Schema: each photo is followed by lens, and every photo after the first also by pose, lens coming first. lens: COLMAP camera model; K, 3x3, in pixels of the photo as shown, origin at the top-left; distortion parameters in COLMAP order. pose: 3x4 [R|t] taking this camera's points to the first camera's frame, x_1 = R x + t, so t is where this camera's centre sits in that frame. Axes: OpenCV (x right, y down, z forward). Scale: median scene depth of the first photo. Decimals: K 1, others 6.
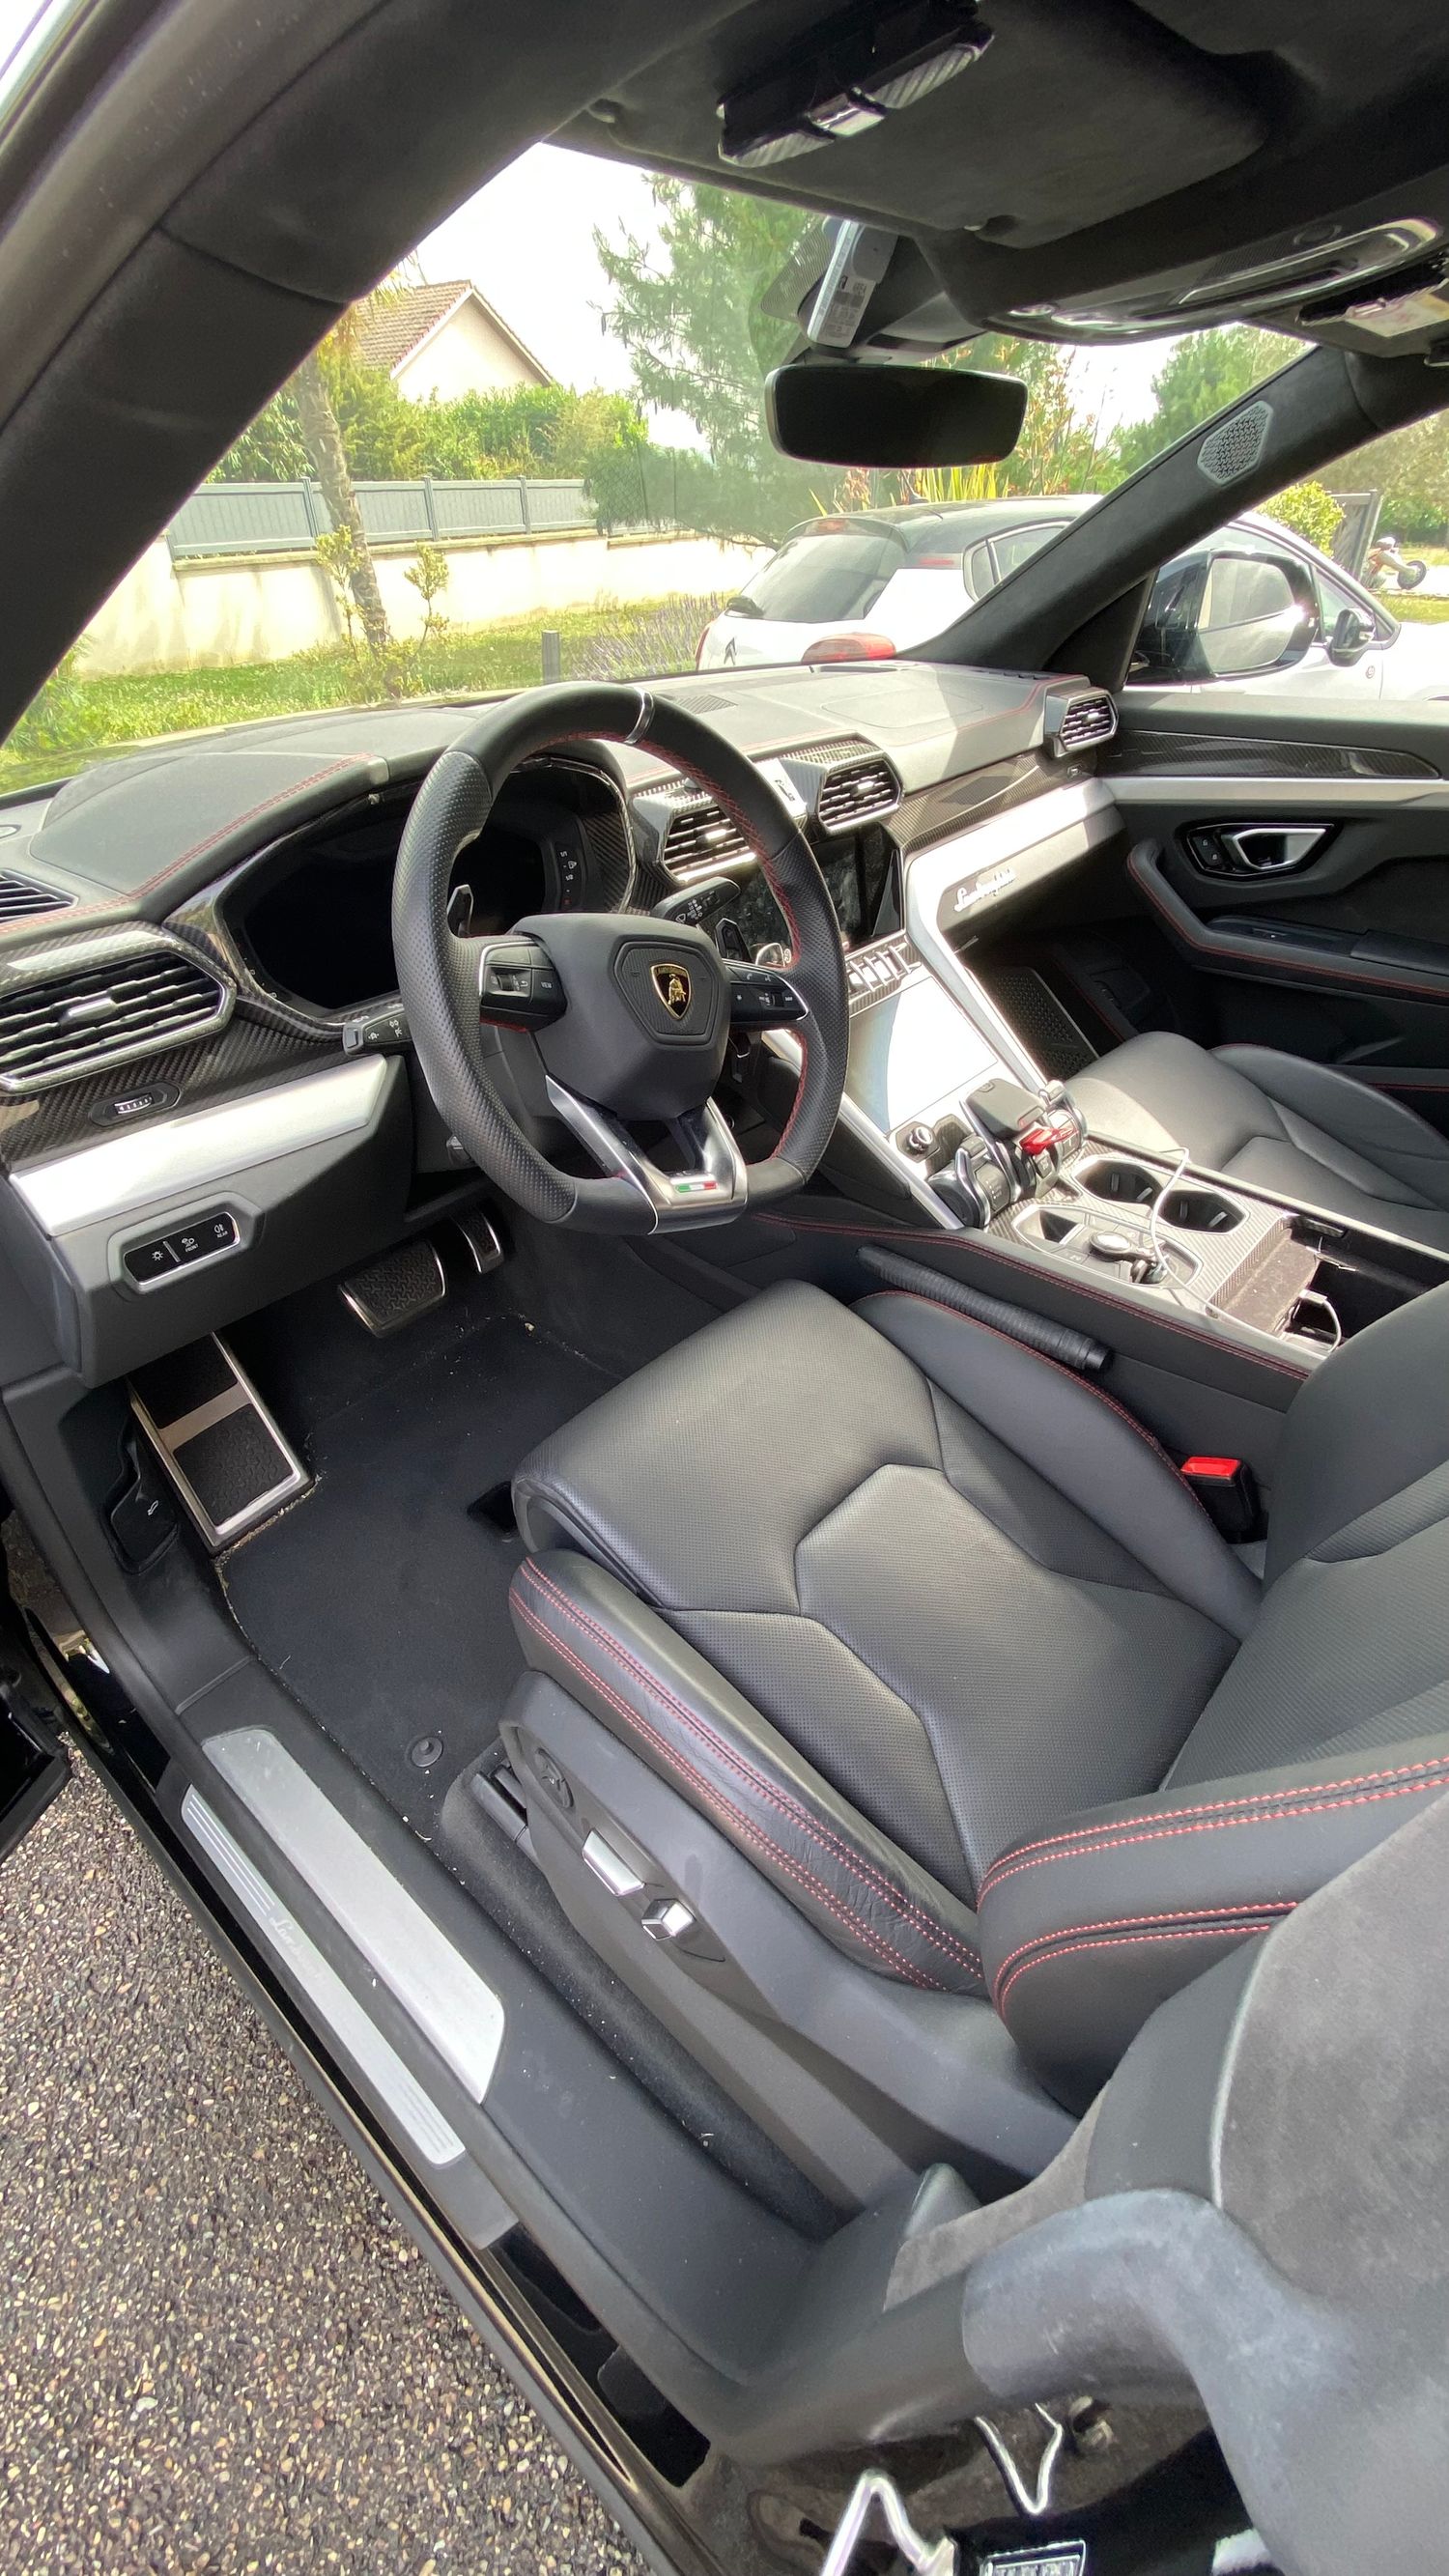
lens RADIAL K [[1173.1, 0, 737.1], [0, 1173.1, 1340.9], [0, 0, 1]] dist [0.015367, -0.025720]
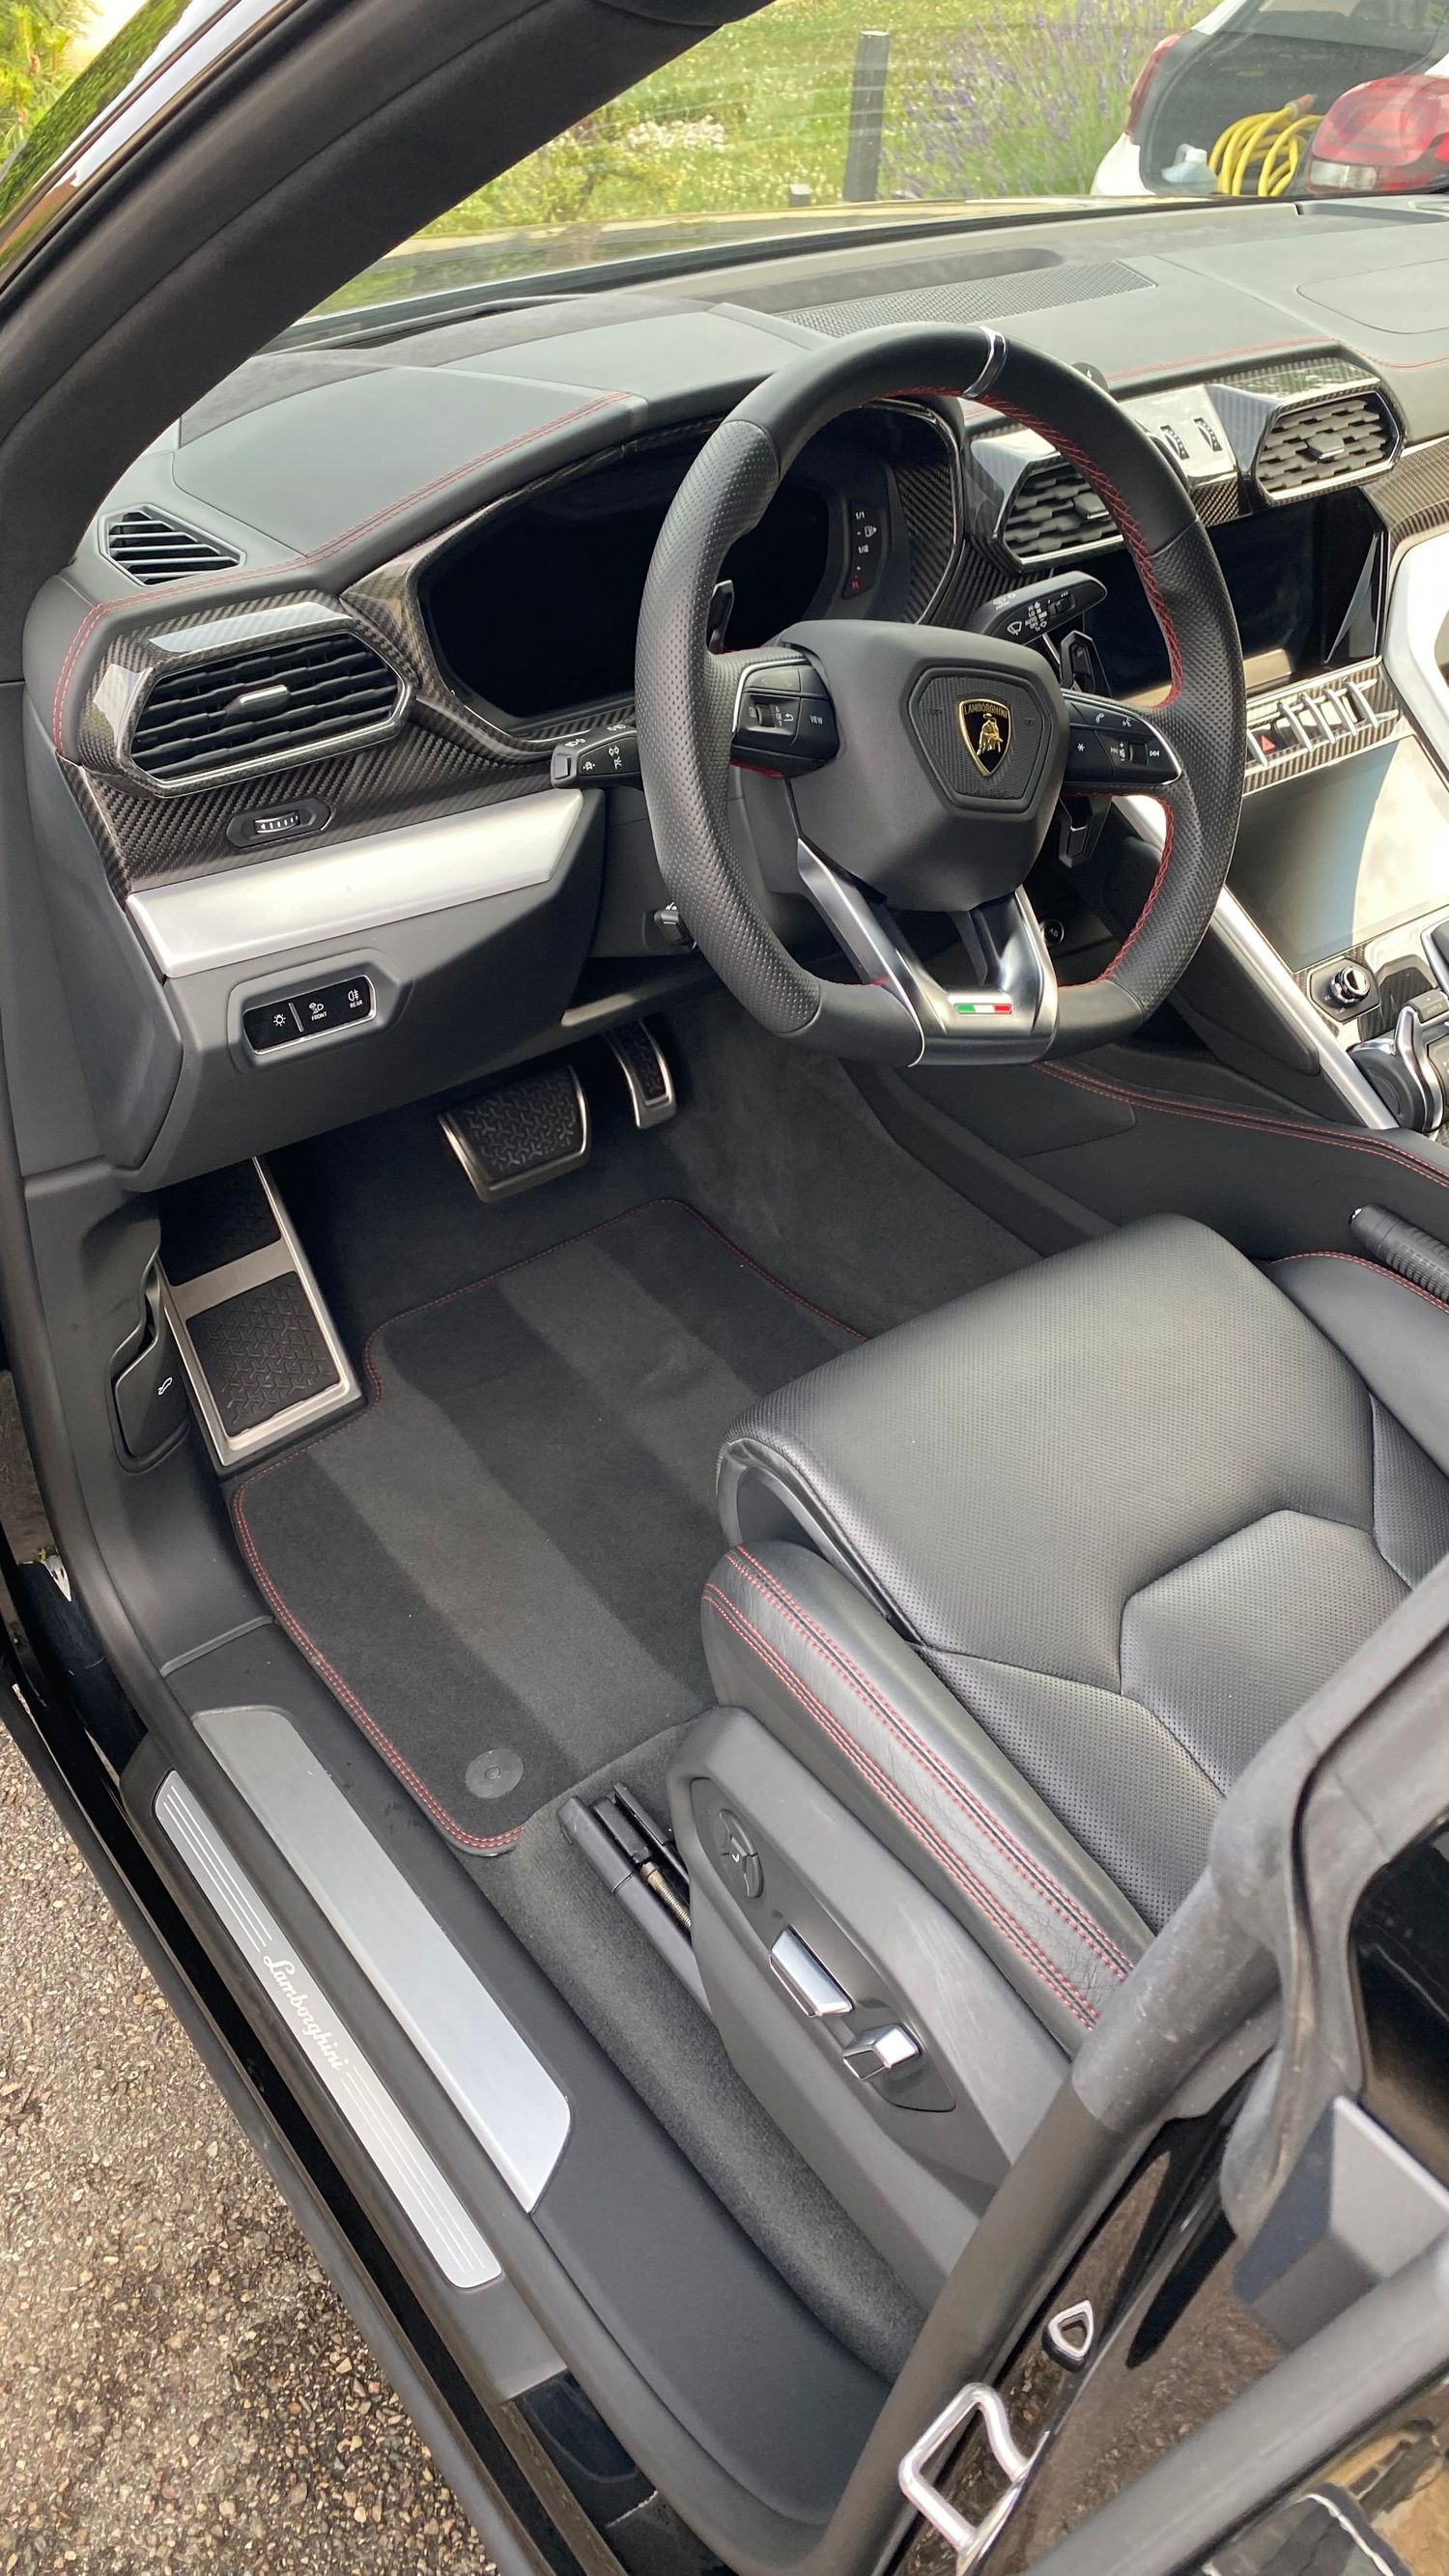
lens RADIAL K [[1990.9, 0, 716.6], [0, 1990.9, 1275.1], [0, 0, 1]] dist [0.034075, -0.040367]
pose [[0.978682, 0.129646, -0.159291, 0.018351], [-0.130985, 0.991382, 0.002110, 0.043830], [0.158192, 0.018799, 0.987229, -0.206678]]
